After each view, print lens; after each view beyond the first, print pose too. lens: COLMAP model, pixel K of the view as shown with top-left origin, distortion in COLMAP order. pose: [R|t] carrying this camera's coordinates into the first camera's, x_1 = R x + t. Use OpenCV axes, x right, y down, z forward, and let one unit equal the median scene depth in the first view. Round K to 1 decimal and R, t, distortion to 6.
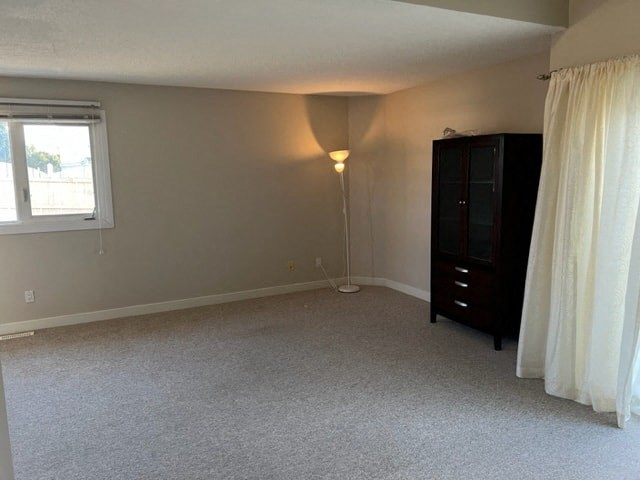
lens RADIAL K [[475.3, 0, 323.6], [0, 475.3, 239.1], [0, 0, 1]] dist [0.078016, -0.090867]
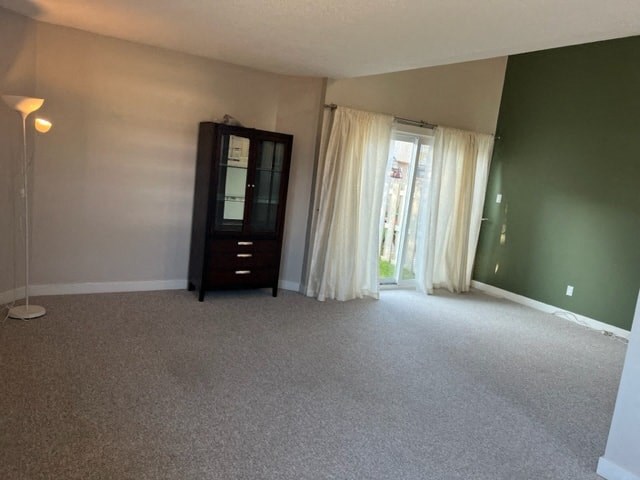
lens RADIAL K [[475.3, 0, 323.6], [0, 475.3, 239.1], [0, 0, 1]] dist [0.078016, -0.090867]
pose [[-0.085185, -0.150004, 0.985009, -0.883539], [0.029723, 0.987780, 0.152997, -0.119060], [-0.995922, 0.042310, -0.079685, 0.919583]]
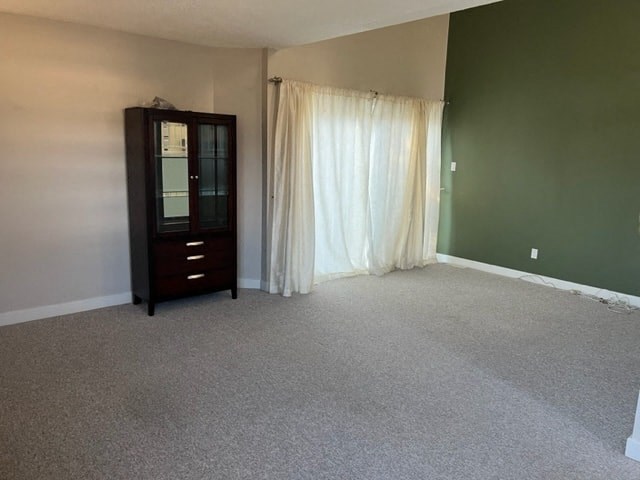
lens RADIAL K [[475.3, 0, 323.6], [0, 475.3, 239.1], [0, 0, 1]] dist [0.078016, -0.090867]
pose [[-0.228173, -0.173336, 0.958067, -0.764978], [0.112357, 0.972762, 0.202754, -0.123177], [-0.967116, 0.153908, -0.202483, 0.958219]]
